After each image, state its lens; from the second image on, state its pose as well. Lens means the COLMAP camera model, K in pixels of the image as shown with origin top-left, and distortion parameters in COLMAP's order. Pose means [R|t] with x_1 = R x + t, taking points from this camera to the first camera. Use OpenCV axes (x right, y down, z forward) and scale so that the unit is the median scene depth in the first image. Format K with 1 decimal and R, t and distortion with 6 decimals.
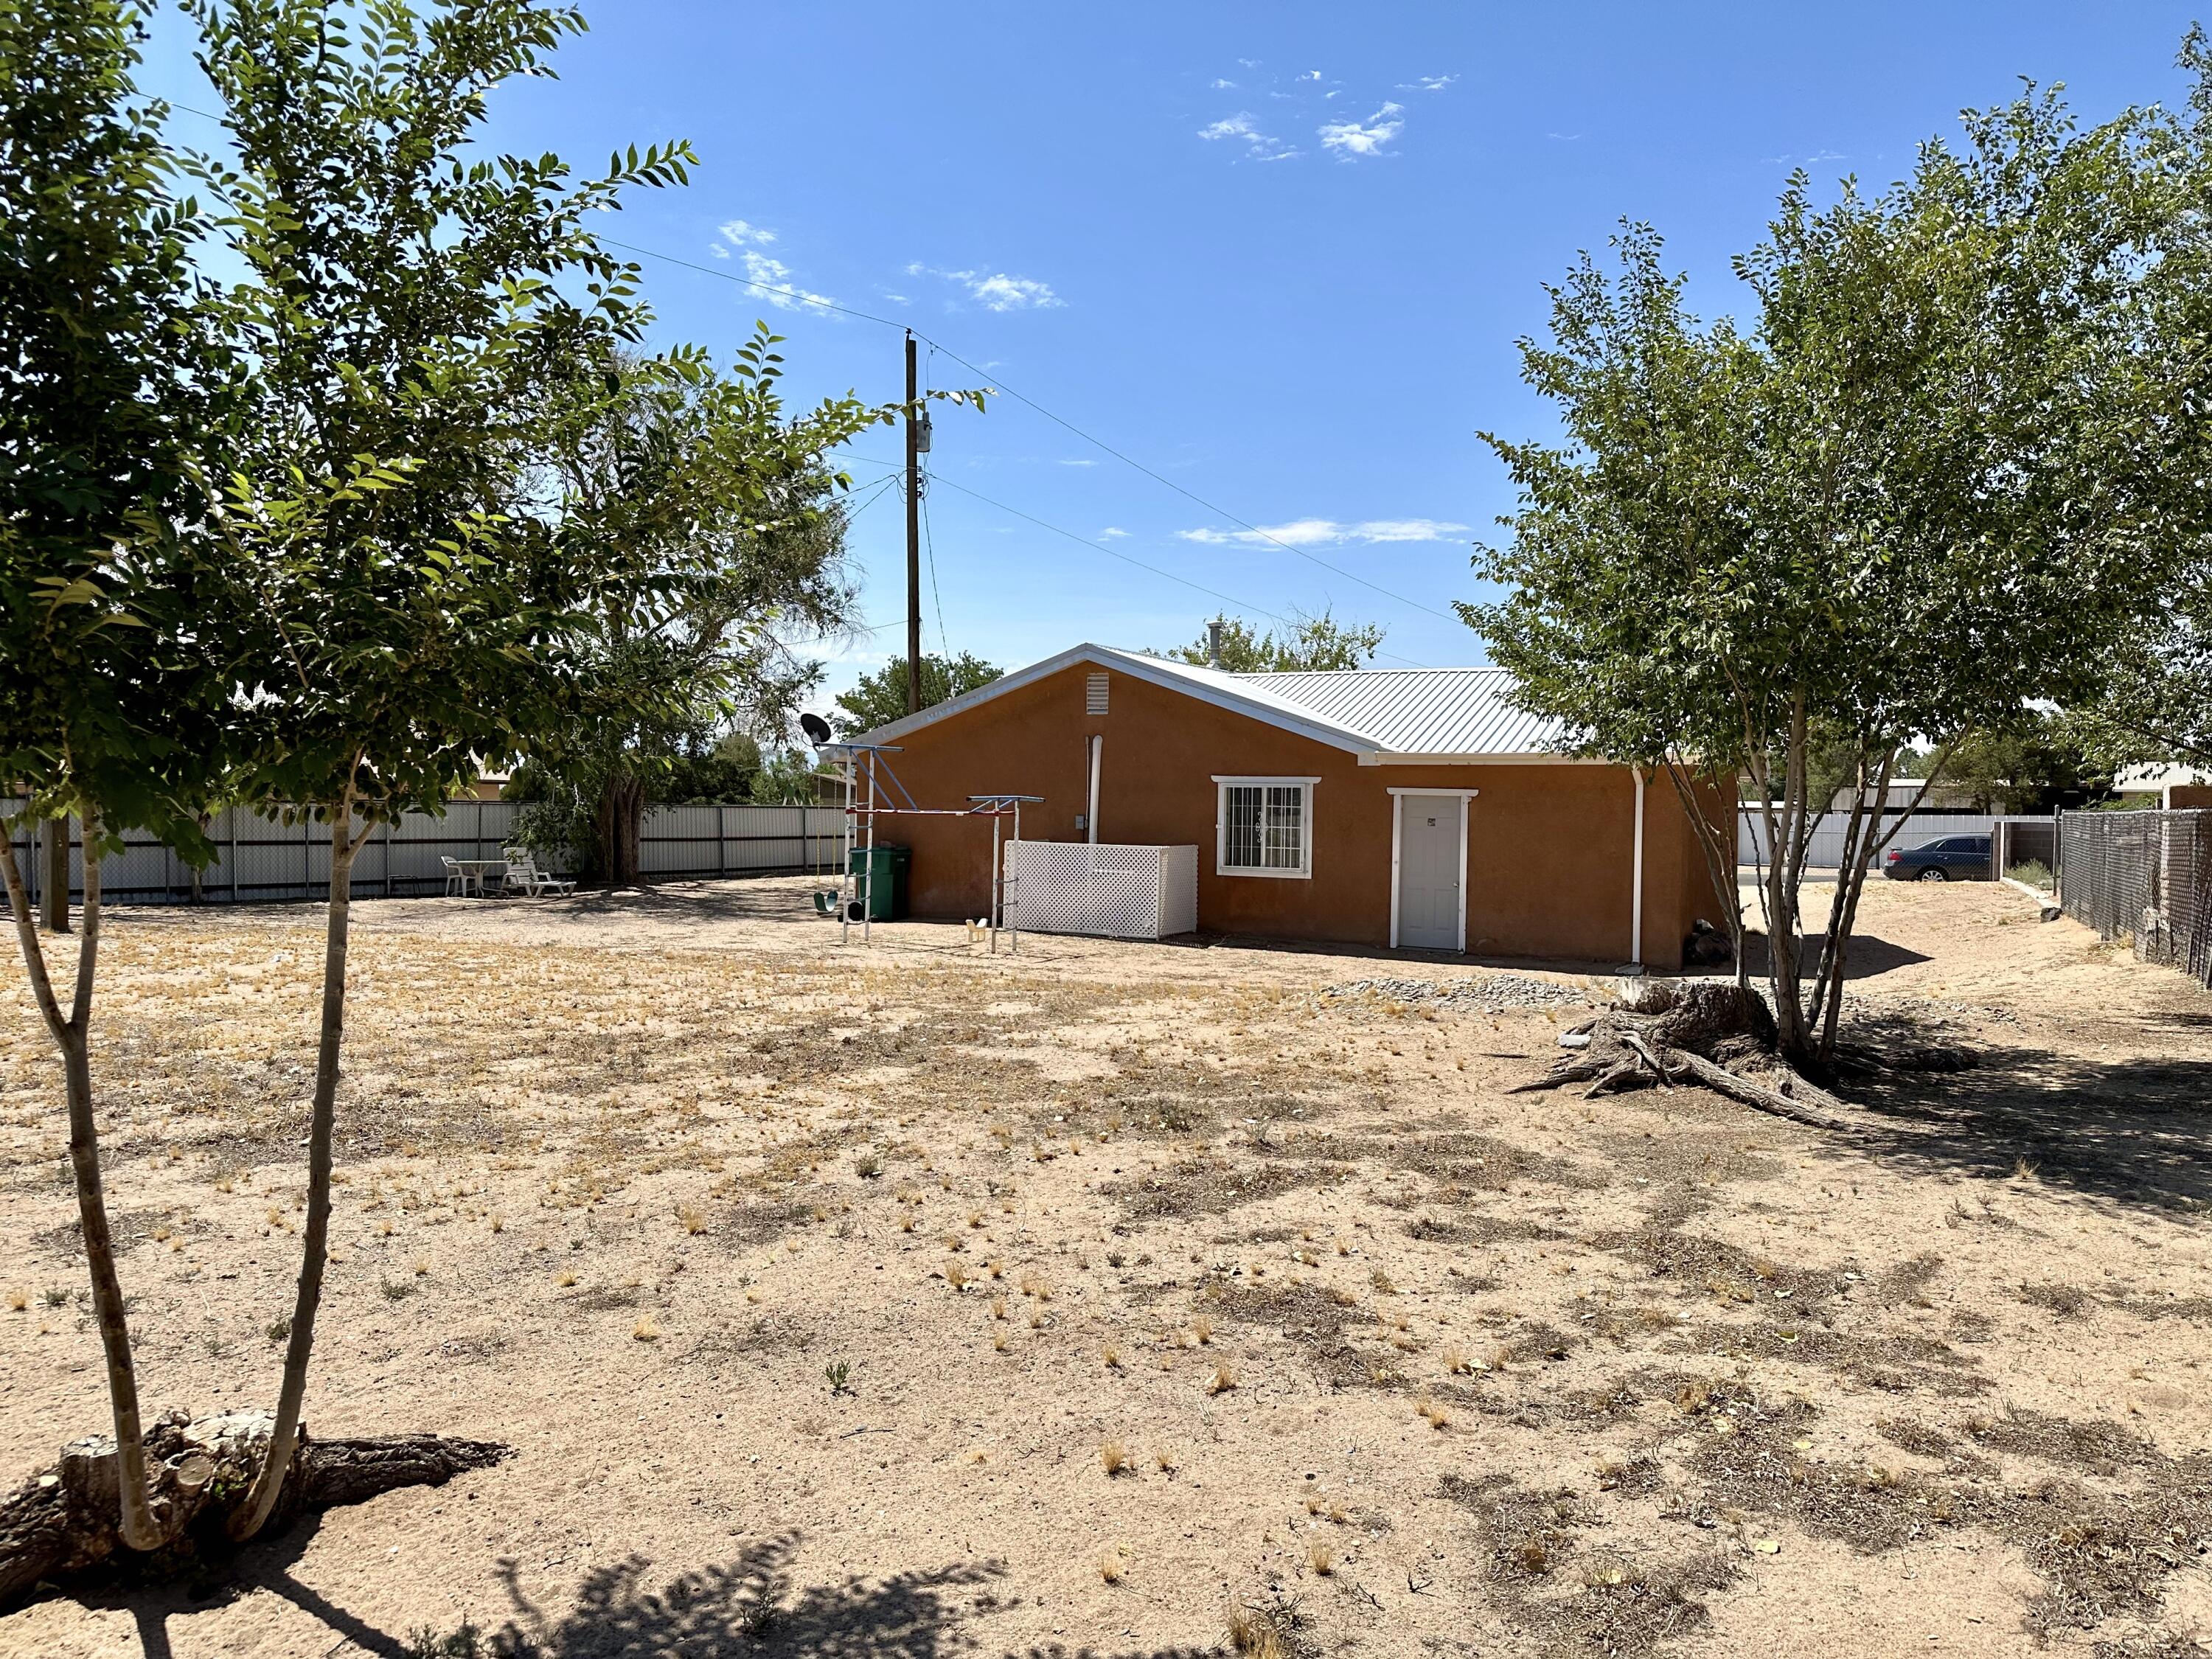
lens RADIAL K [[1559.4, 0, 1106.0], [0, 1559.4, 829.5], [0, 0, 1]] dist [0.065270, -0.136919]
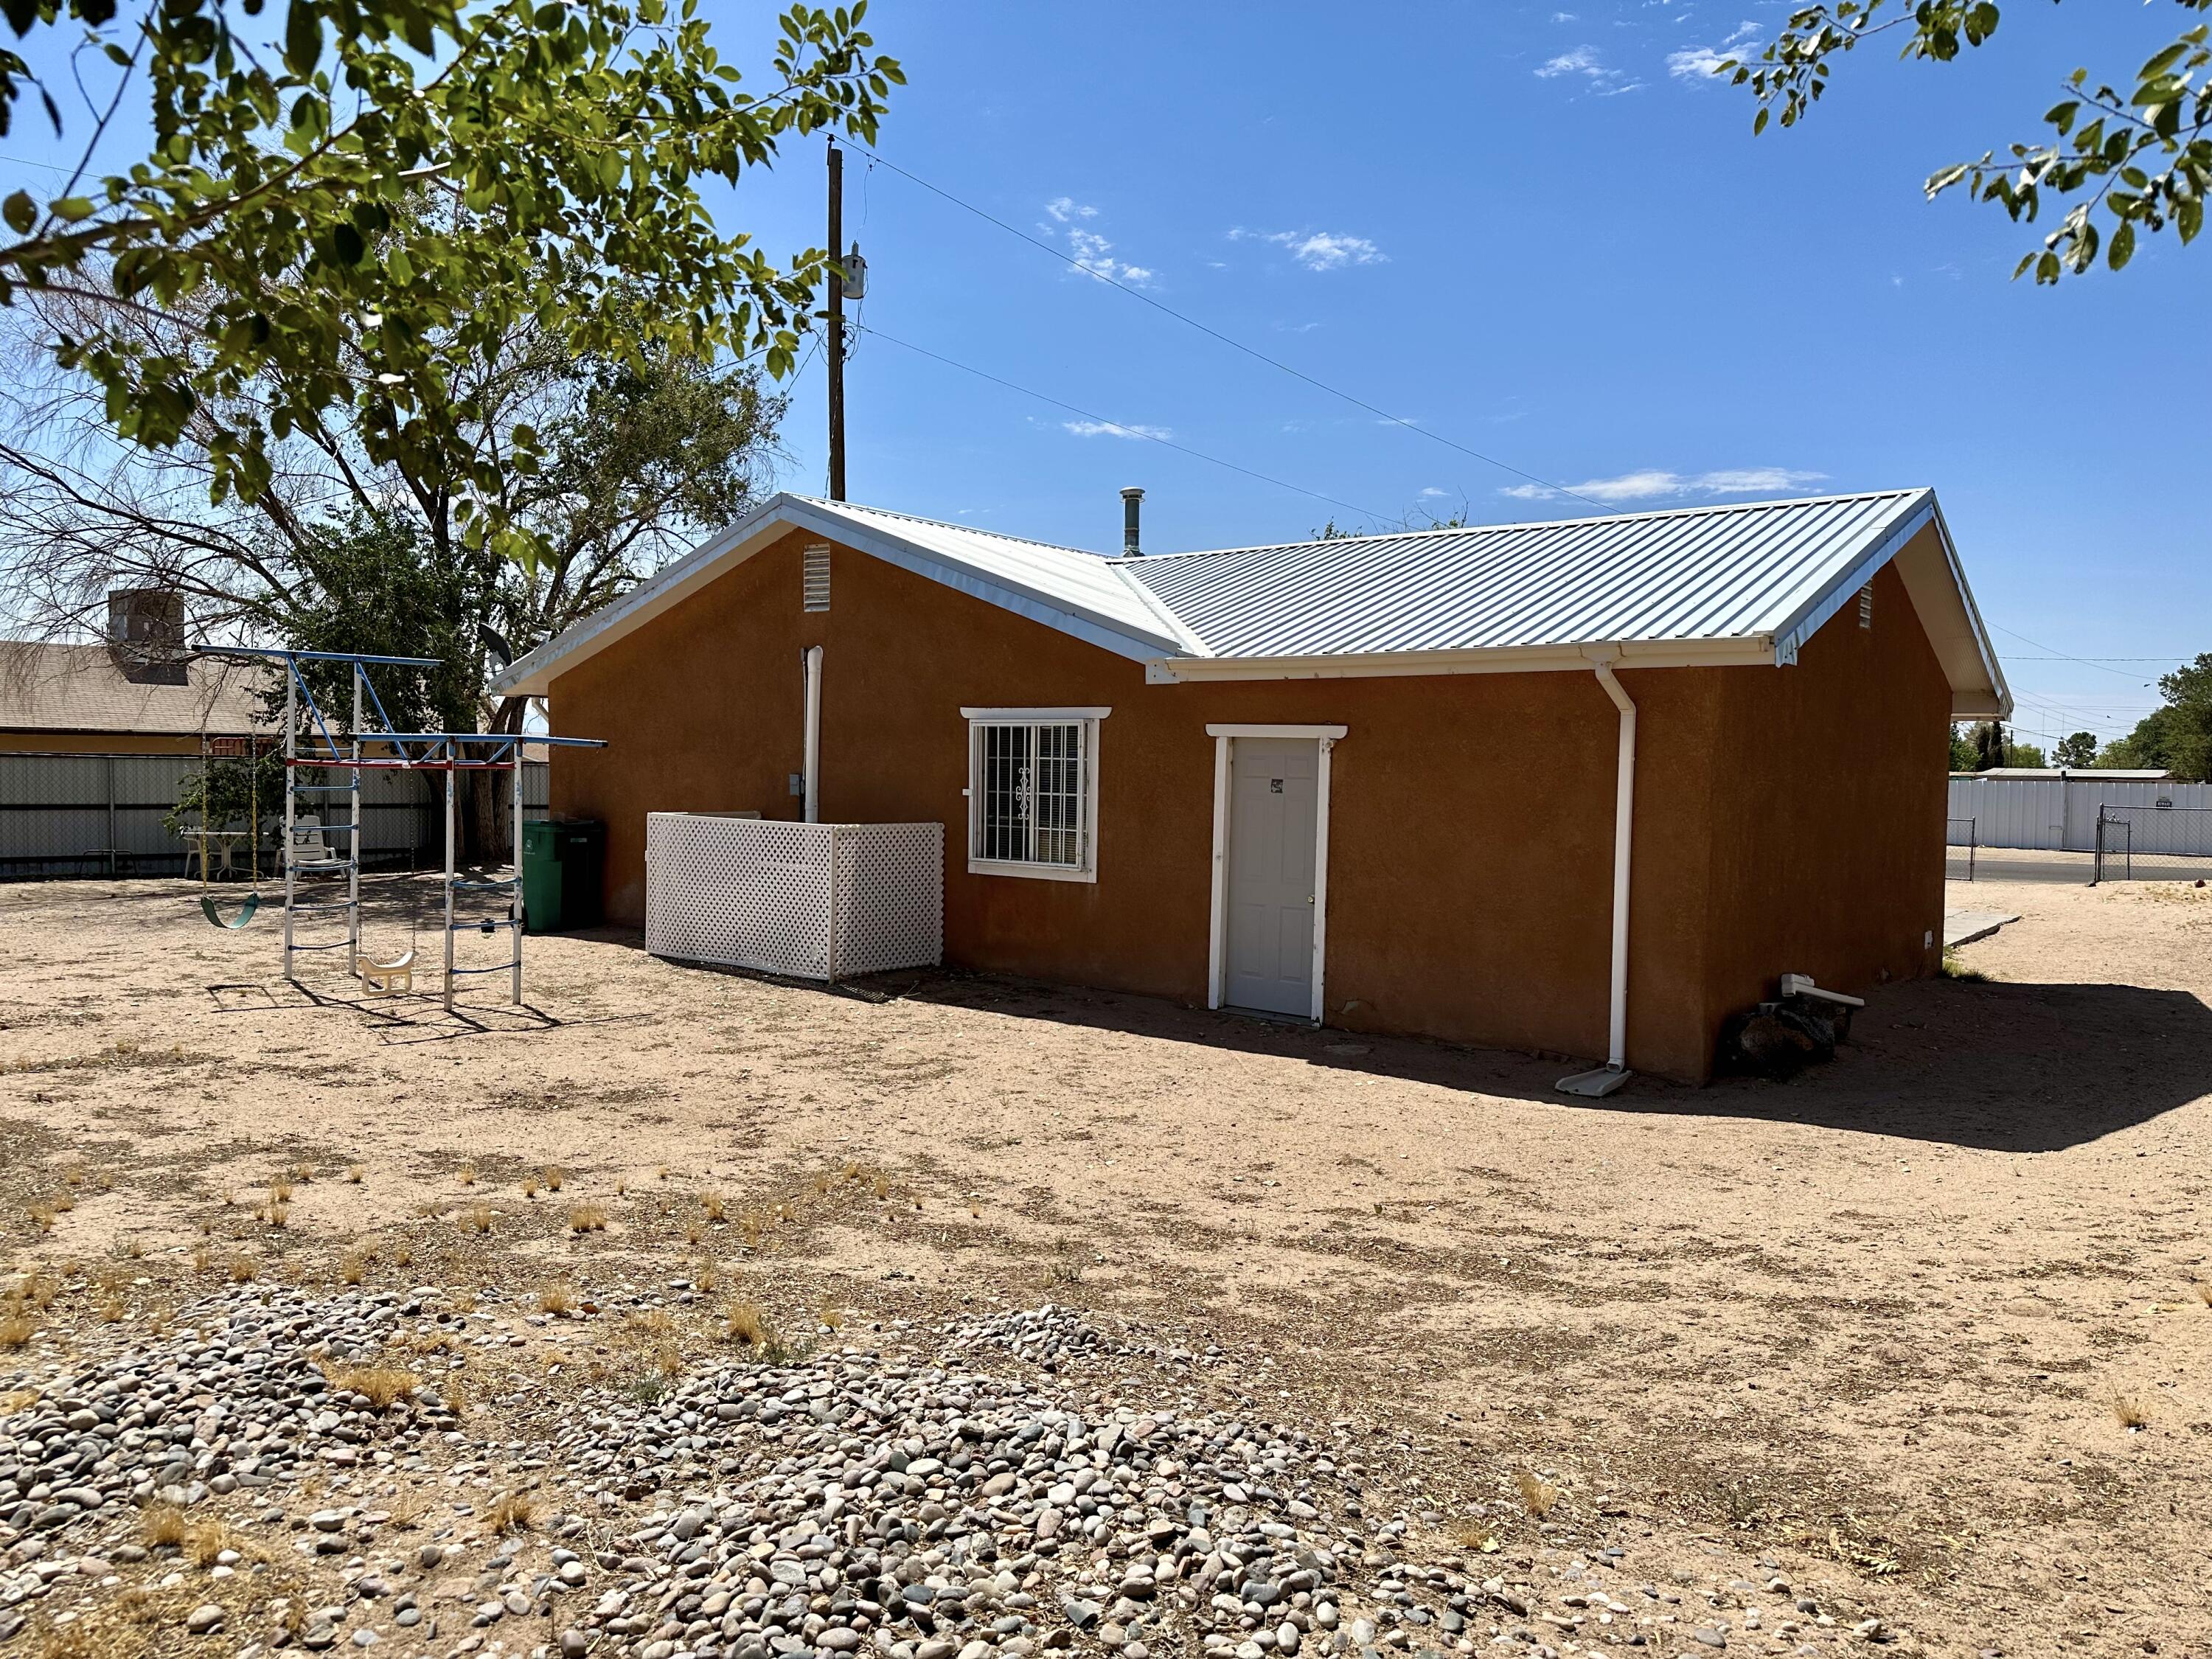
lens RADIAL K [[1559.4, 0, 1106.0], [0, 1559.4, 829.5], [0, 0, 1]] dist [0.065270, -0.136919]
pose [[0.979082, 0.011101, -0.203163, 0.214357], [-0.007256, 0.999780, 0.019661, 0.000194], [0.203336, -0.017775, 0.978948, 0.369250]]
